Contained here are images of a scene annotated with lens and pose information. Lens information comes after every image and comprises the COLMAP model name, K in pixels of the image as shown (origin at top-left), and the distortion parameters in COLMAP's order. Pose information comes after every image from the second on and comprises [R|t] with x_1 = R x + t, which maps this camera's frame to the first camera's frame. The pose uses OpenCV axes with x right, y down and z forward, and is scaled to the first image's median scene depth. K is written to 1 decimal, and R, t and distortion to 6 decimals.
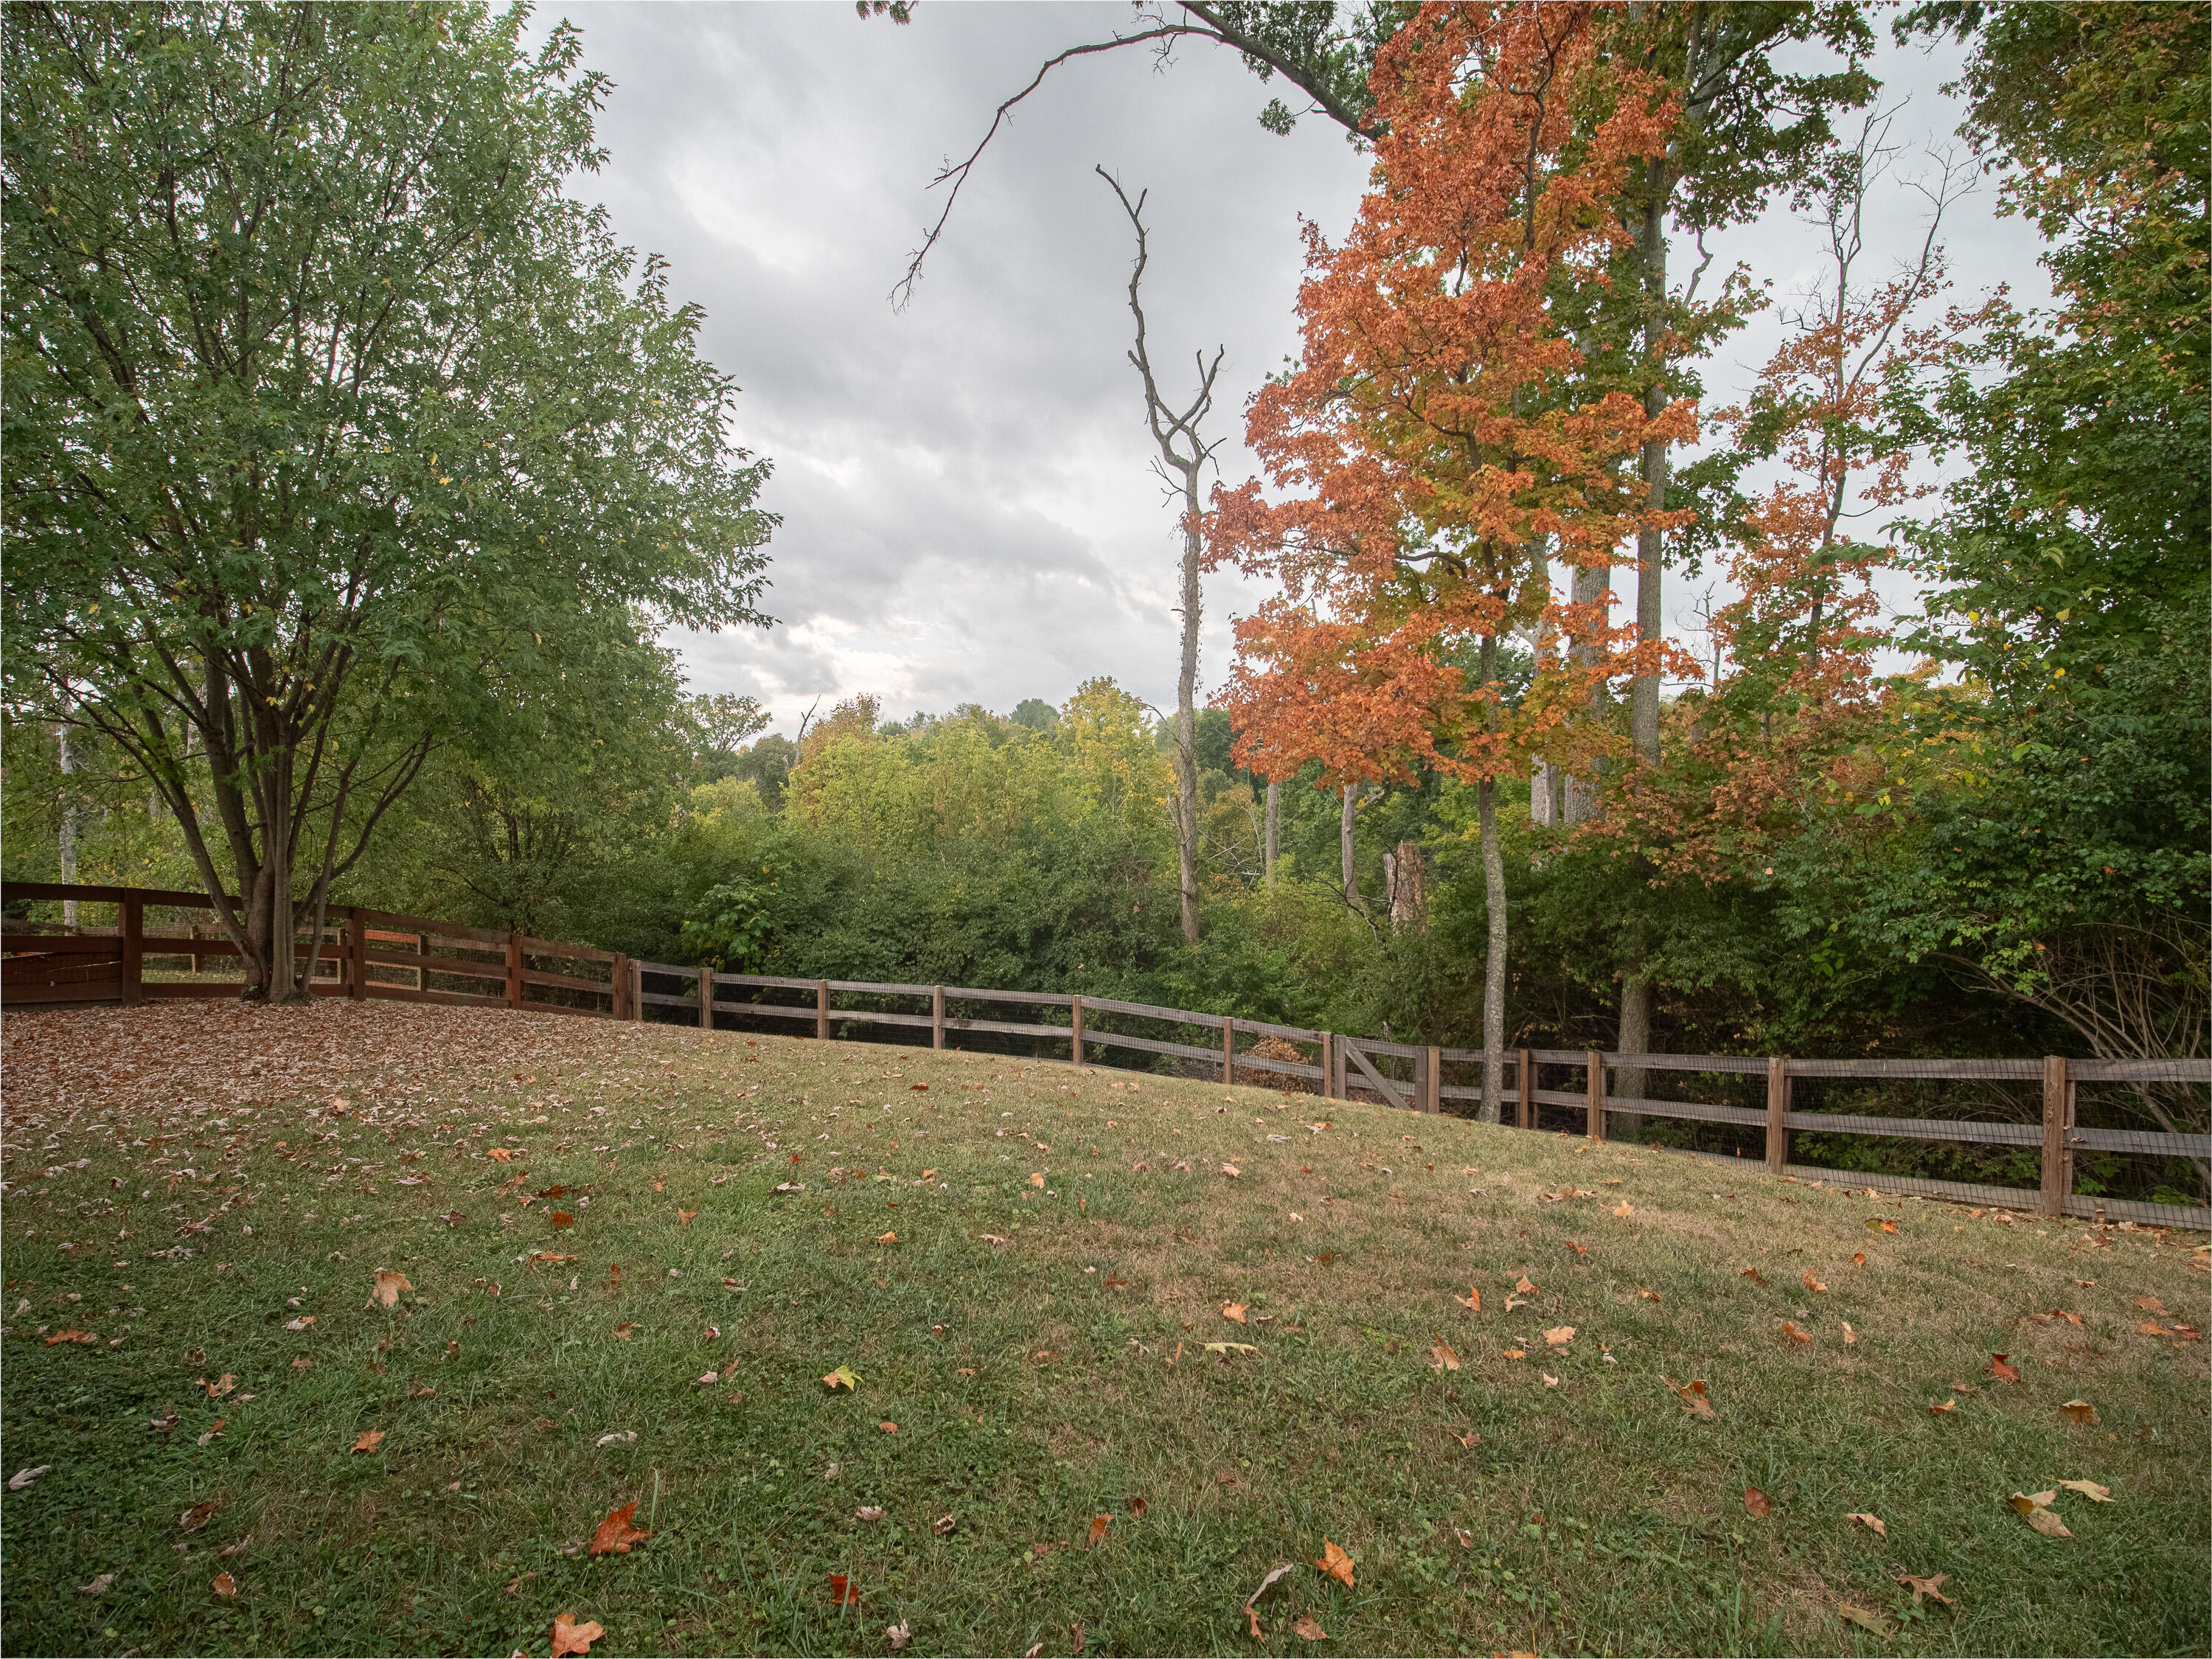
lens RADIAL K [[1004.9, 0, 1094.5], [0, 1004.9, 834.3], [0, 0, 1]] dist [-0.021459, 0.000735]
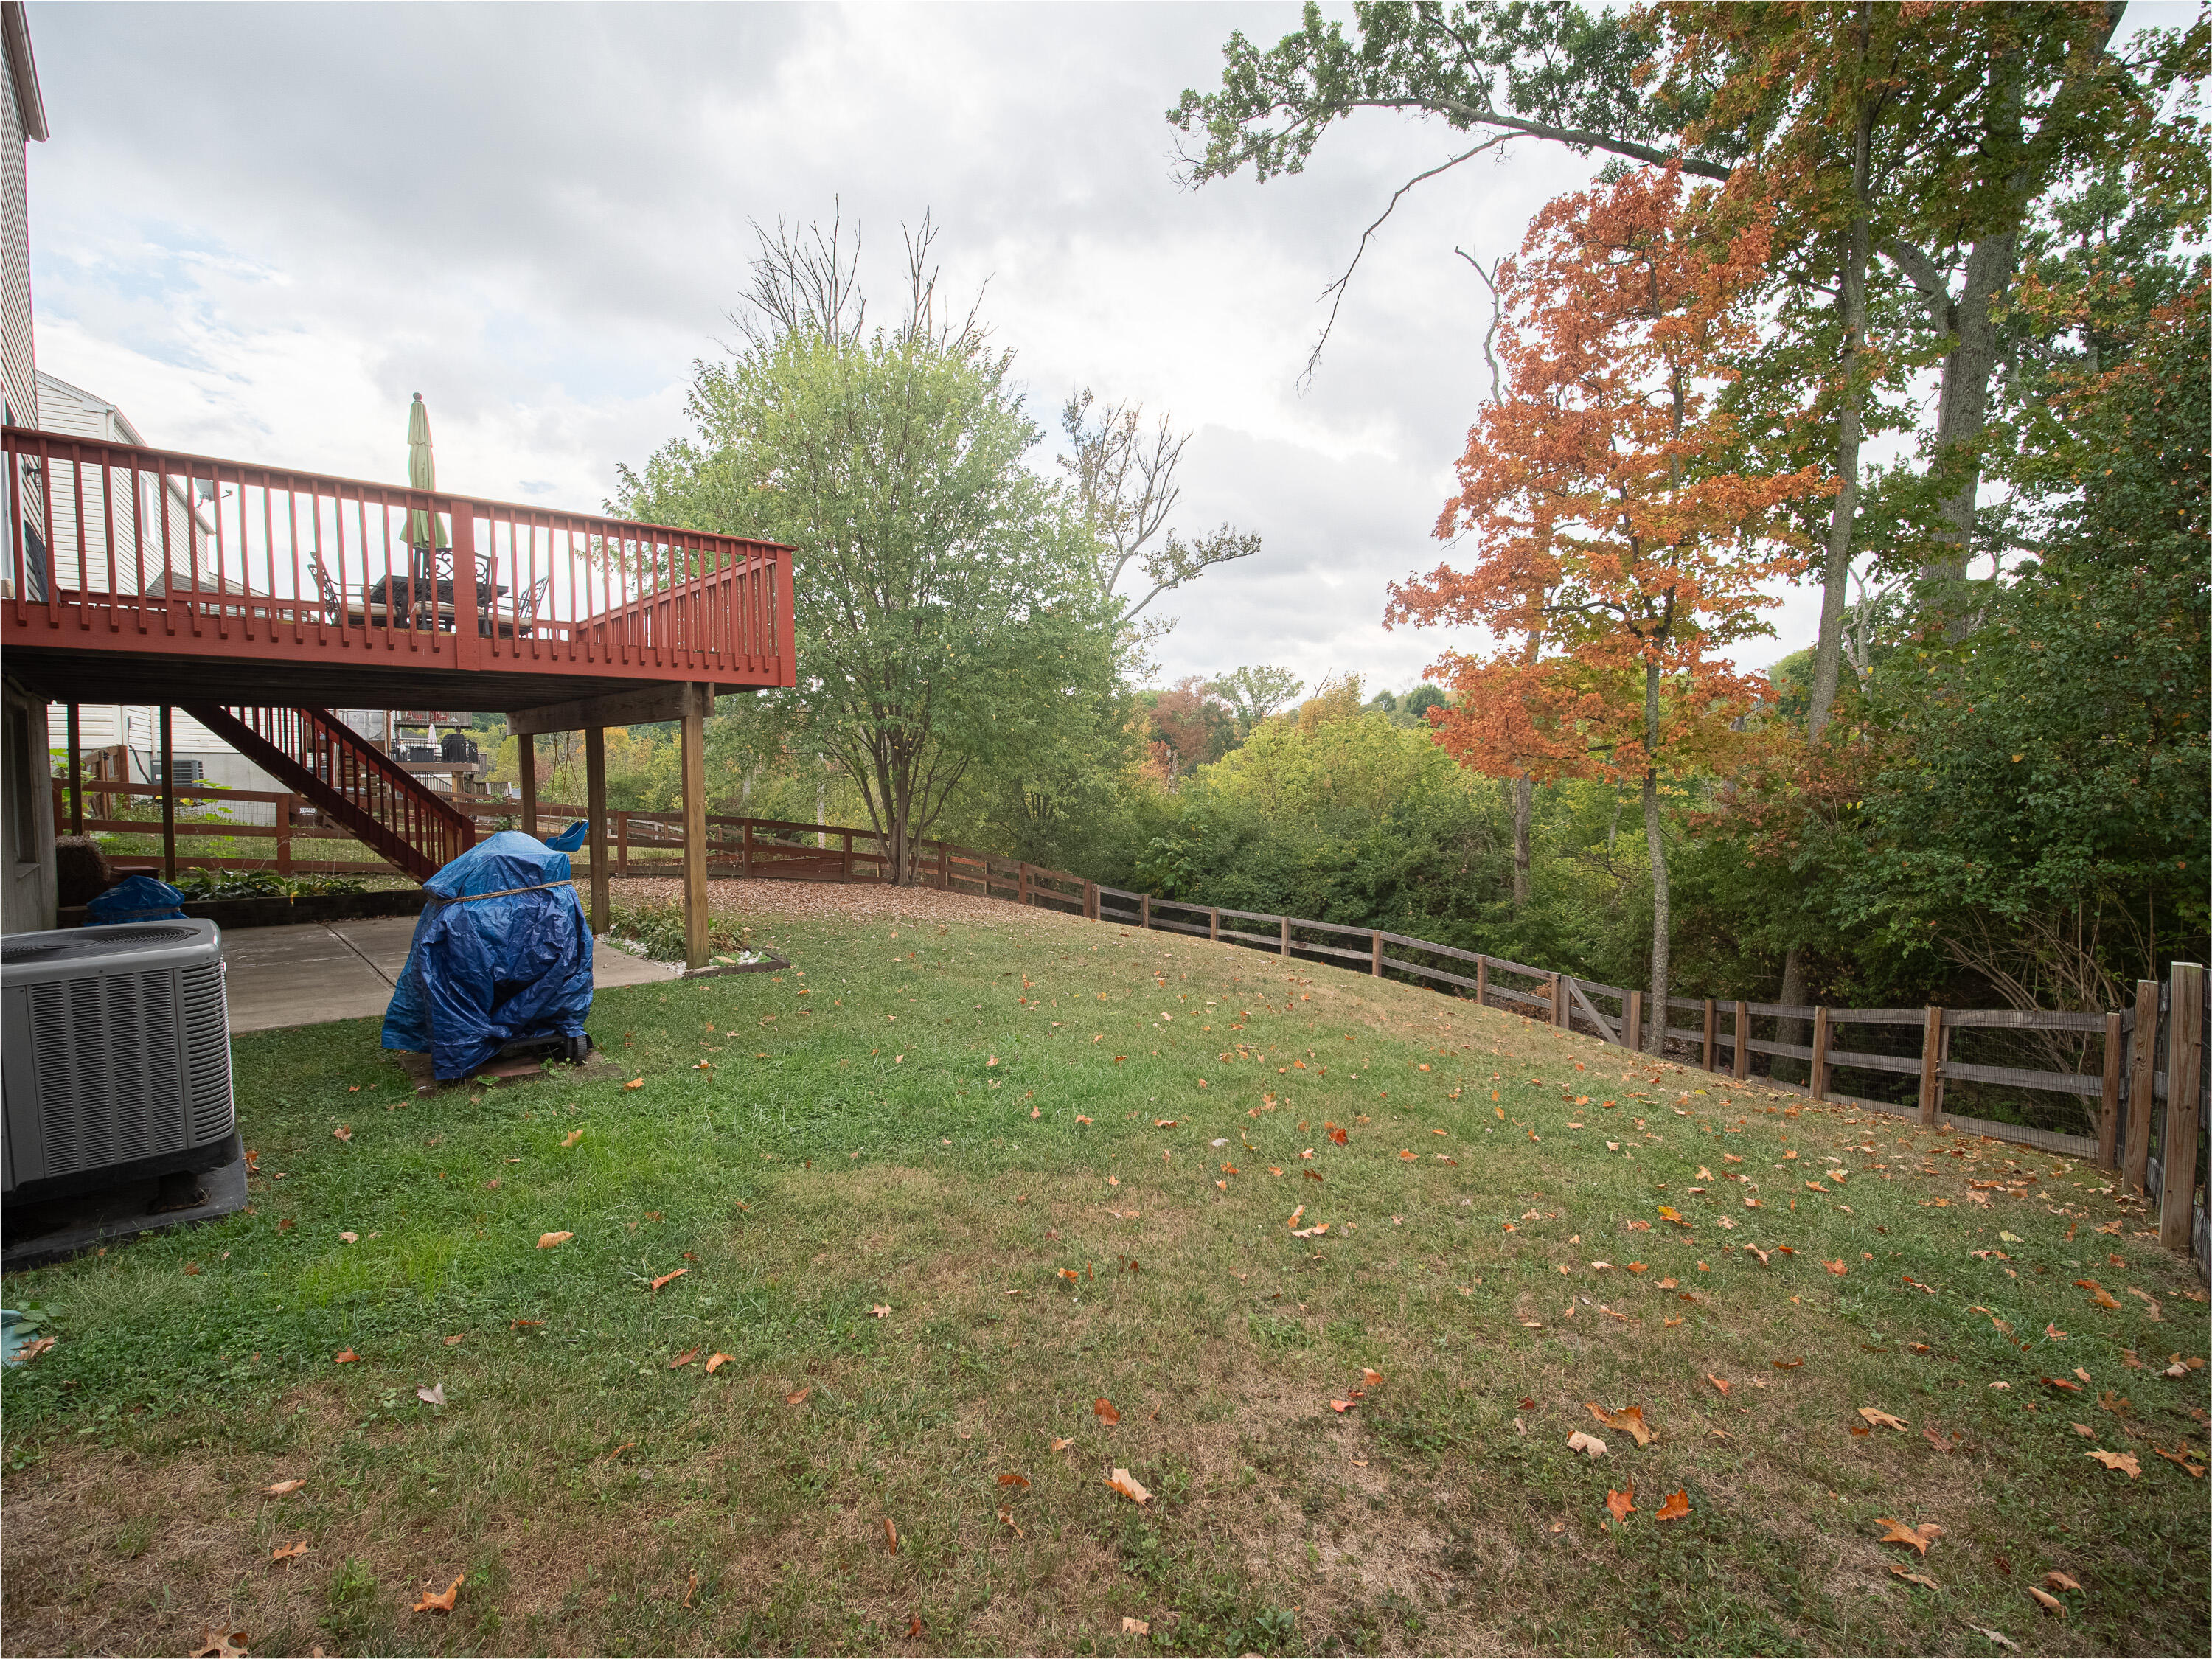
lens RADIAL K [[1004.9, 0, 1092.8], [0, 1004.9, 822.7], [0, 0, 1]] dist [-0.021459, 0.000735]
pose [[0.858871, 0.030626, -0.511275, 0.304617], [-0.015428, 0.999305, 0.033943, -0.020254], [0.511959, -0.021265, 0.858746, -0.307762]]
